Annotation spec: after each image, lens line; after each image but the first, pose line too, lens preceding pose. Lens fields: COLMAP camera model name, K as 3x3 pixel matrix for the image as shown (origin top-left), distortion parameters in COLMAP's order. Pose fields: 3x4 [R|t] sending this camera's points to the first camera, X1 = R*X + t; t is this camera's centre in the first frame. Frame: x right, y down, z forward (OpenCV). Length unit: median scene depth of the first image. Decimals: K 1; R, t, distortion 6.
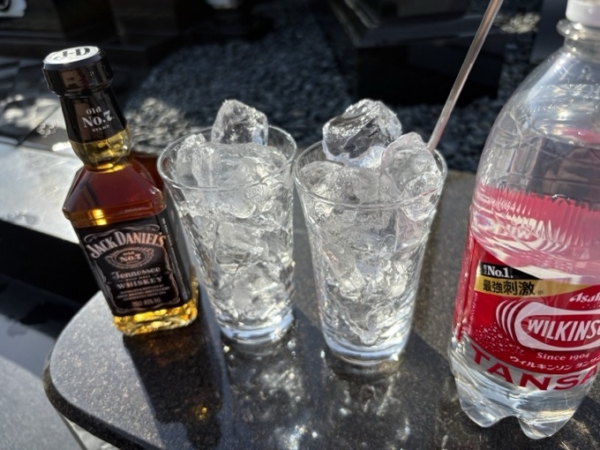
lens RADIAL K [[458.1, 0, 300.0], [0, 458.1, 225.0], [0, 0, 1]] dist [-0.050777, 0.005540]
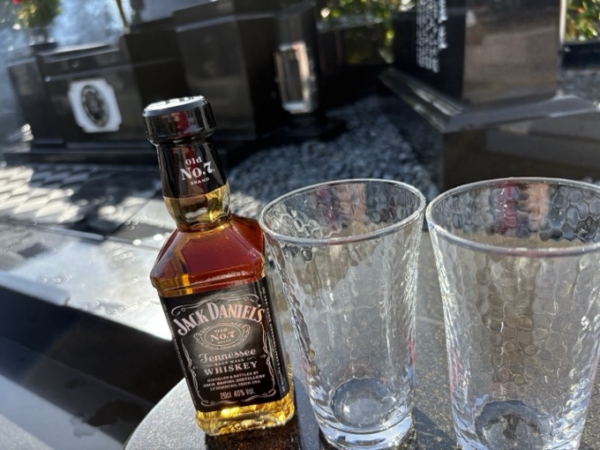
lens RADIAL K [[458.1, 0, 300.0], [0, 458.1, 225.0], [0, 0, 1]] dist [-0.050777, 0.005540]
pose [[0.989602, -0.025167, -0.141617, -0.091426], [-0.007512, 0.974188, -0.225613, 0.052582], [0.143639, 0.224331, 0.963869, 0.139530]]
